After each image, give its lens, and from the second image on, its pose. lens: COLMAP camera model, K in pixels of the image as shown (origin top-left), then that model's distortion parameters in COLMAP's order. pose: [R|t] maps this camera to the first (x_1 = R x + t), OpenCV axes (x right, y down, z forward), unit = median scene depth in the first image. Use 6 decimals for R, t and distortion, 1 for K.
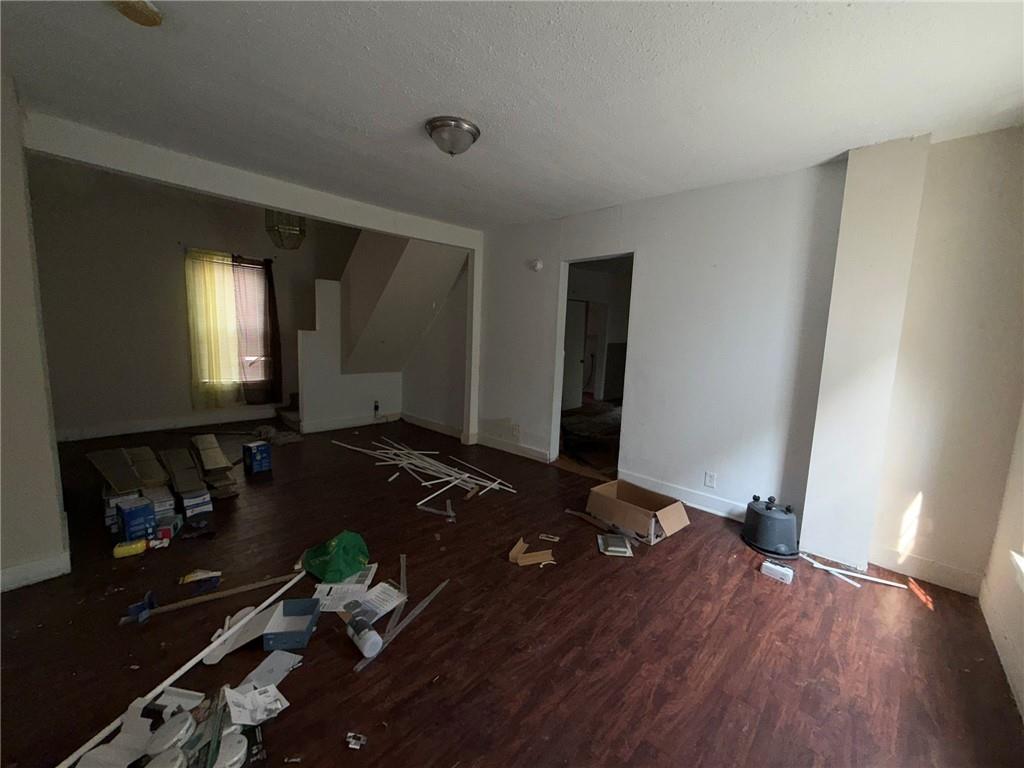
lens RADIAL K [[410.2, 0, 509.9], [0, 410.2, 383.8], [0, 0, 1]] dist [0.000635, -0.000004]
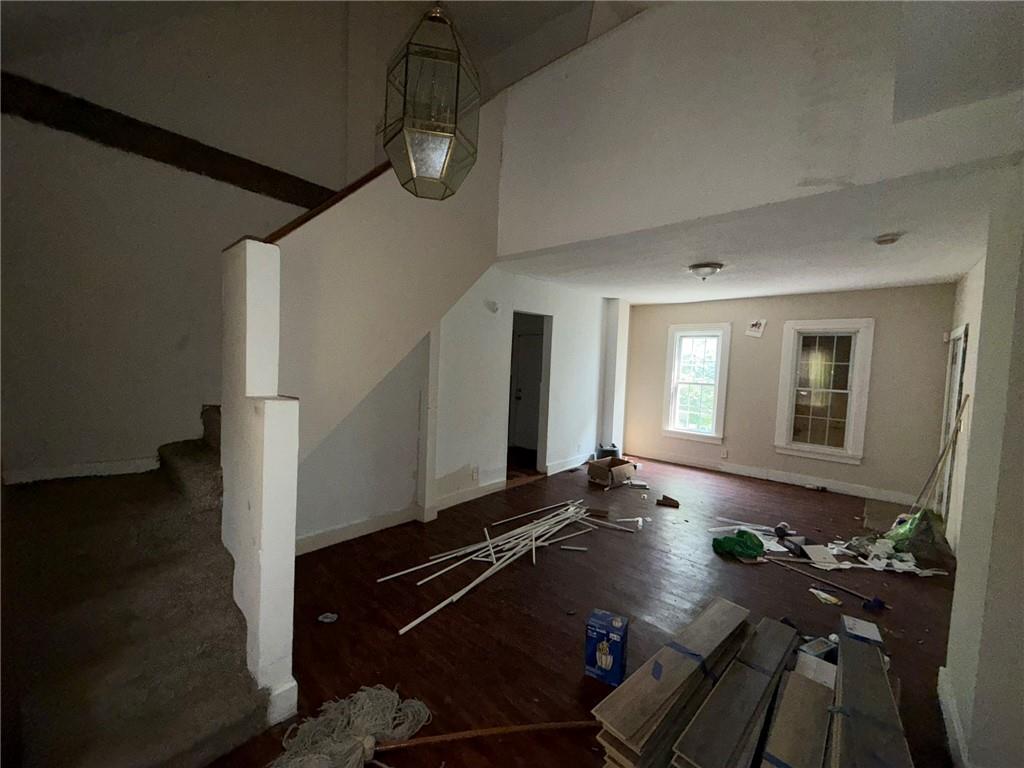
lens RADIAL K [[410.2, 0, 509.9], [0, 410.2, 383.8], [0, 0, 1]] dist [0.000635, -0.000004]
pose [[-0.010310, -0.101131, 0.994820, -1.055214], [0.087405, 0.990973, 0.101646, -0.211390], [-0.996119, 0.088001, -0.001378, 1.041621]]
